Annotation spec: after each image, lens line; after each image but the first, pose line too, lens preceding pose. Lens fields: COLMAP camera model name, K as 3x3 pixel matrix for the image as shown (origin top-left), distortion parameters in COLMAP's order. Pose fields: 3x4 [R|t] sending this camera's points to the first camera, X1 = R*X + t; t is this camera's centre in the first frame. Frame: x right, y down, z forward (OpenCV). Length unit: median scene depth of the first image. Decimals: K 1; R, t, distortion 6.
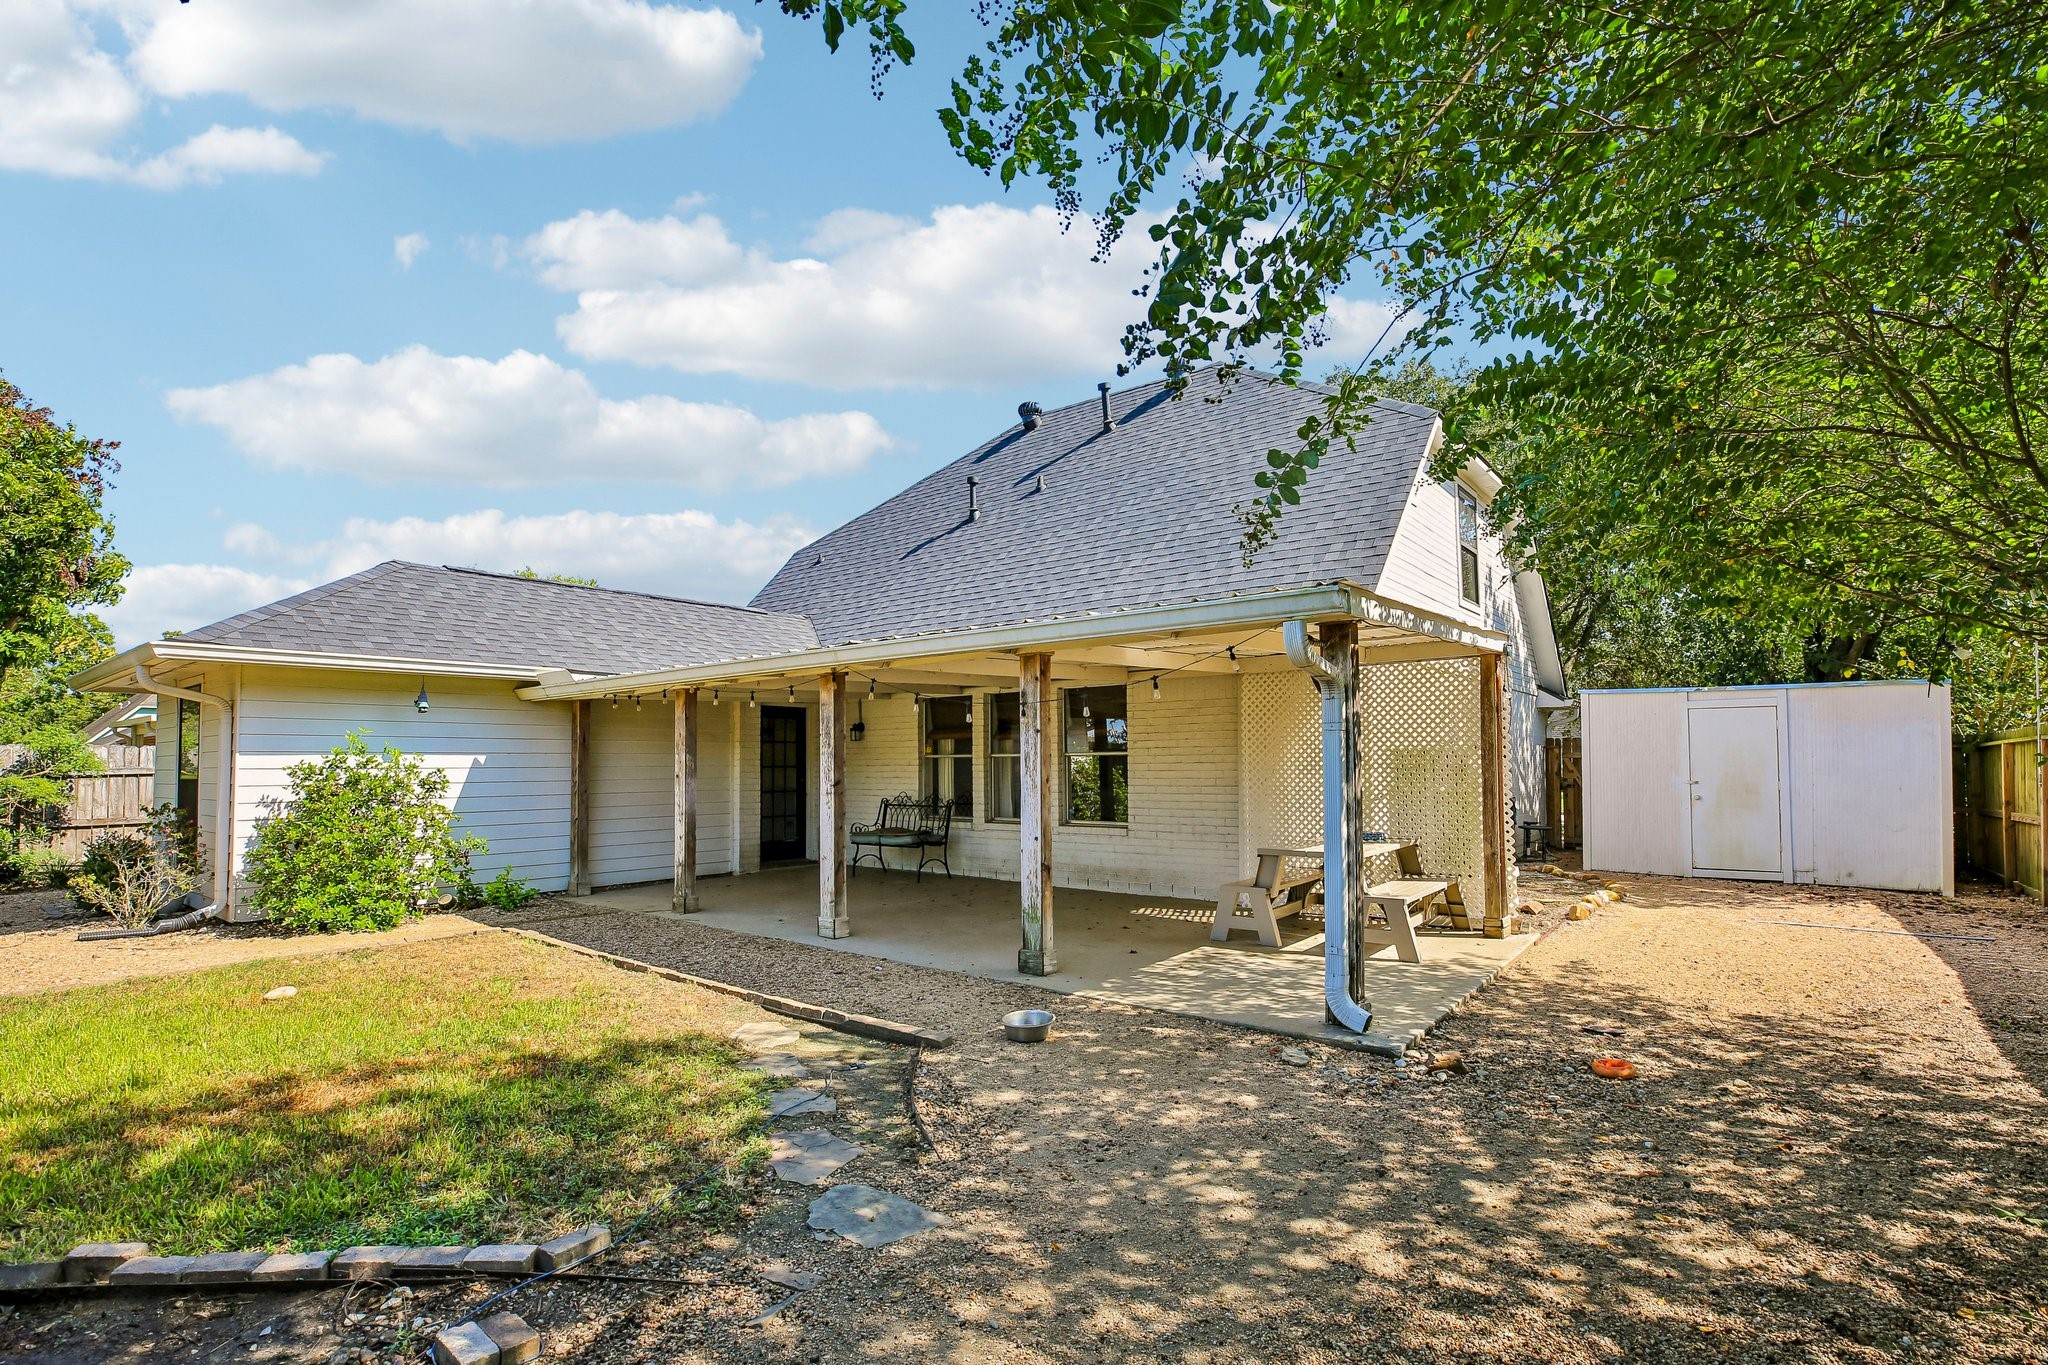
lens RADIAL K [[932.4, 0, 996.9], [0, 932.4, 707.9], [0, 0, 1]] dist [-0.031947, 0.004748]
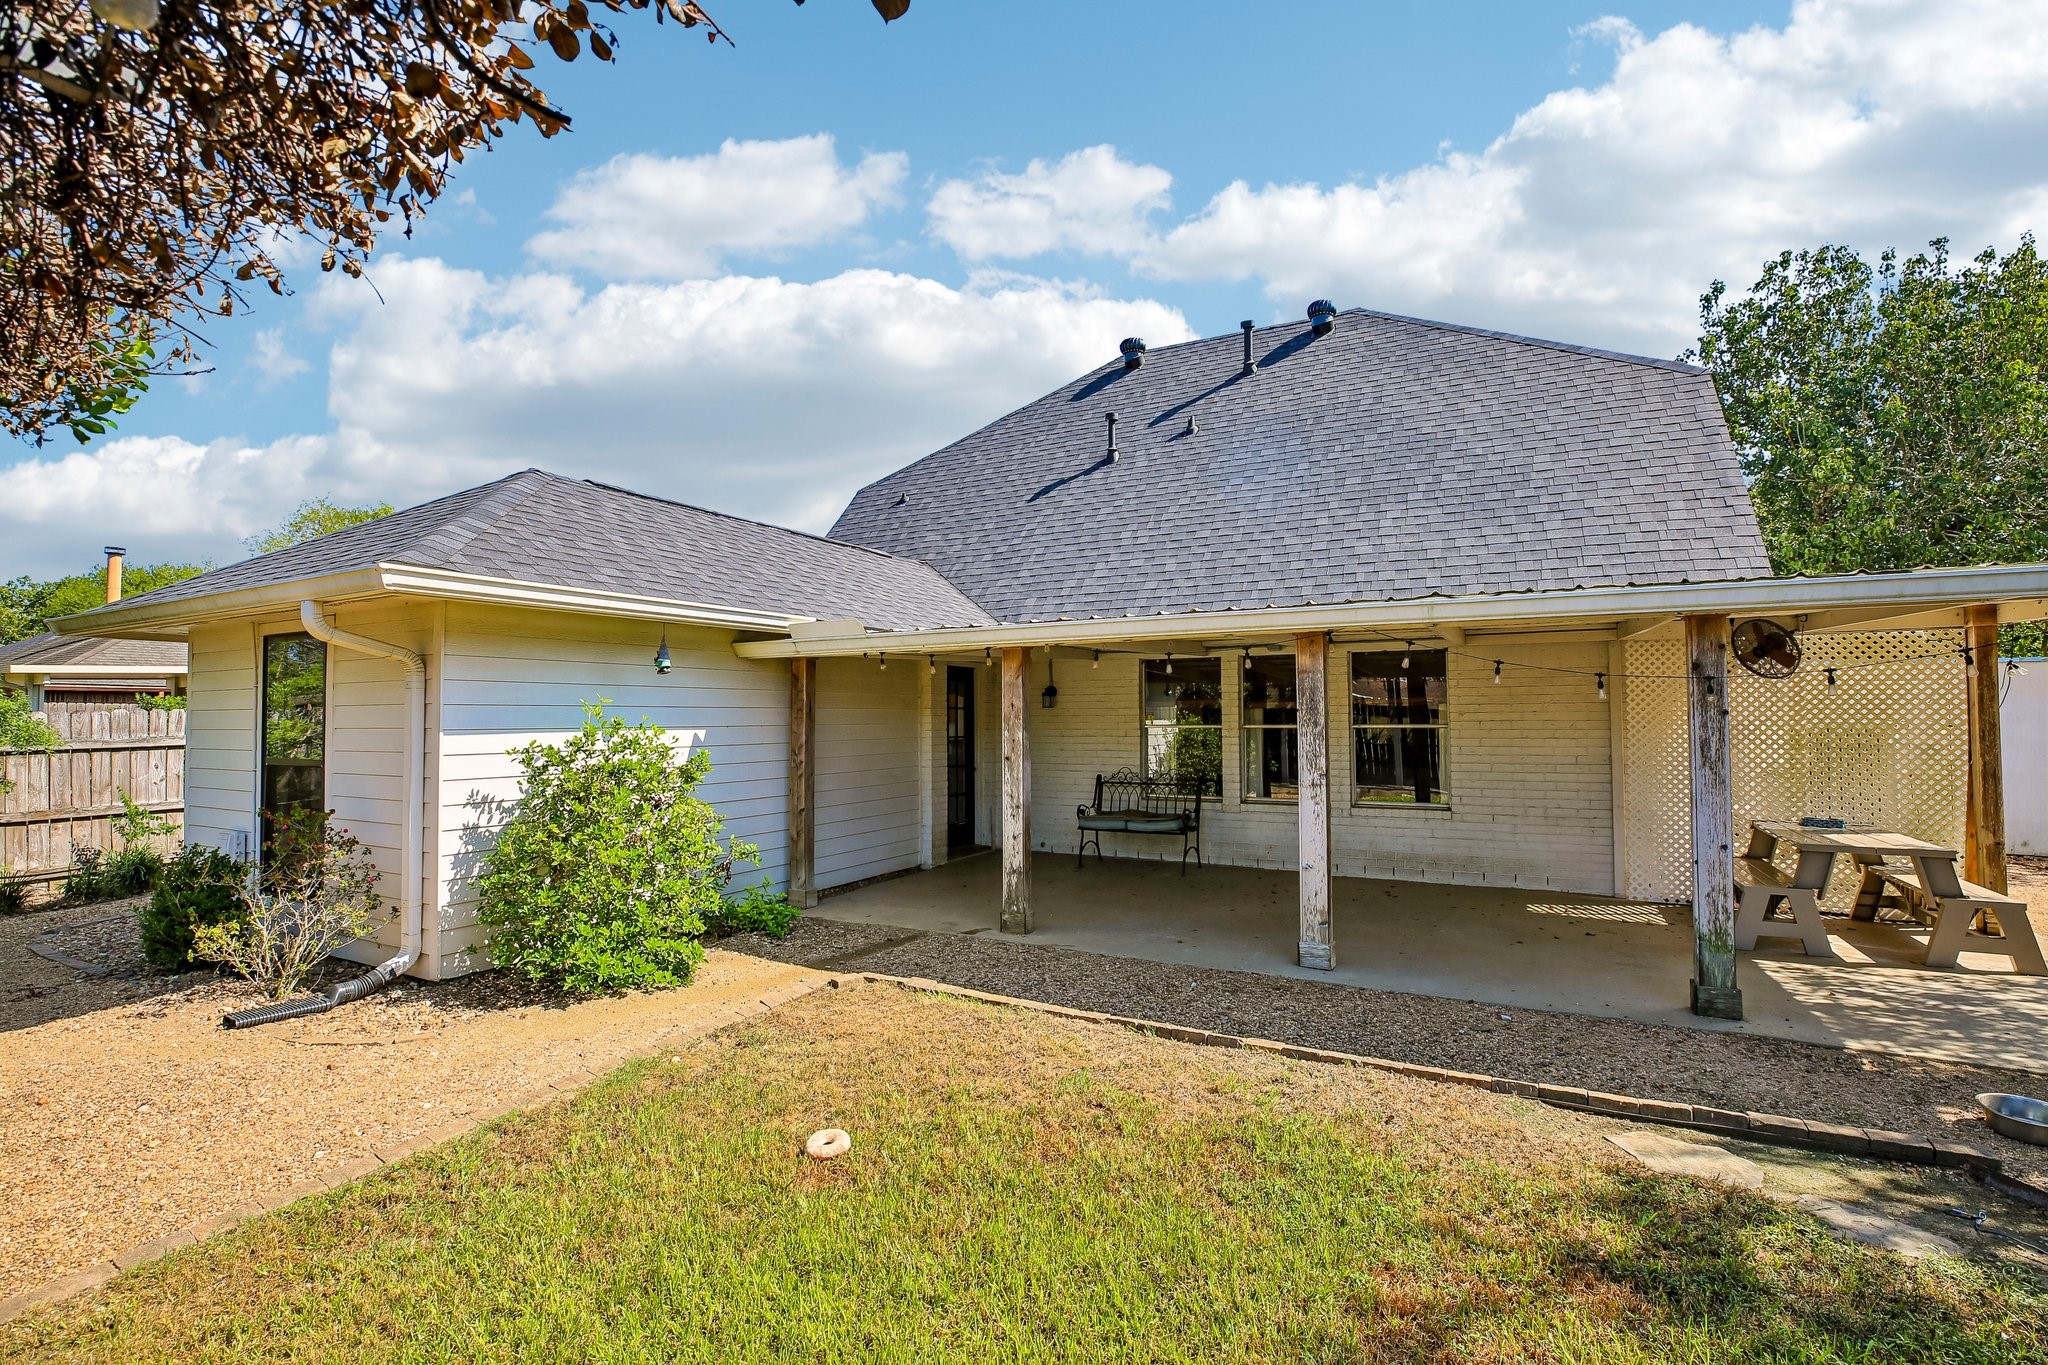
lens RADIAL K [[932.4, 0, 1025.9], [0, 932.4, 666.5], [0, 0, 1]] dist [-0.031947, 0.004748]
pose [[0.986241, 0.011691, 0.164902, -0.398682], [-0.012047, 0.999927, 0.001161, -0.004123], [-0.164877, -0.003131, 0.986309, 0.193363]]
